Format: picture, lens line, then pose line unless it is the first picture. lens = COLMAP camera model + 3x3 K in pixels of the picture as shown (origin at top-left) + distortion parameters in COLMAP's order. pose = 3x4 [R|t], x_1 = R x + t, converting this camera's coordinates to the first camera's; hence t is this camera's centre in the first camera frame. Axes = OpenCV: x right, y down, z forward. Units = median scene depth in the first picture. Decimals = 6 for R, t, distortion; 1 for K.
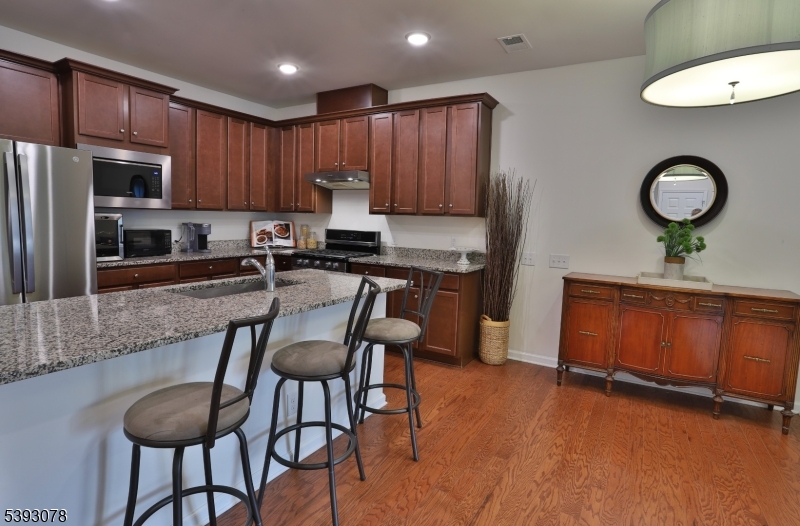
lens RADIAL K [[419.9, 0, 402.5], [0, 419.9, 260.6], [0, 0, 1]] dist [-0.003706, -0.000255]
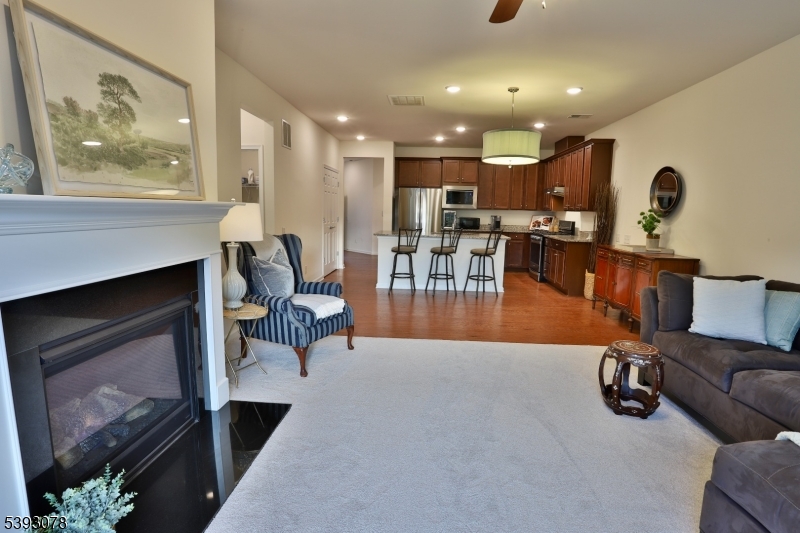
lens RADIAL K [[399.6, 0, 399.2], [0, 399.6, 264.7], [0, 0, 1]] dist [-0.016366, 0.002114]
pose [[0.449102, 0.107358, -0.887007, 1.256854], [-0.103877, 0.992296, 0.067508, 0.079922], [0.887421, 0.061822, 0.456795, -0.381278]]
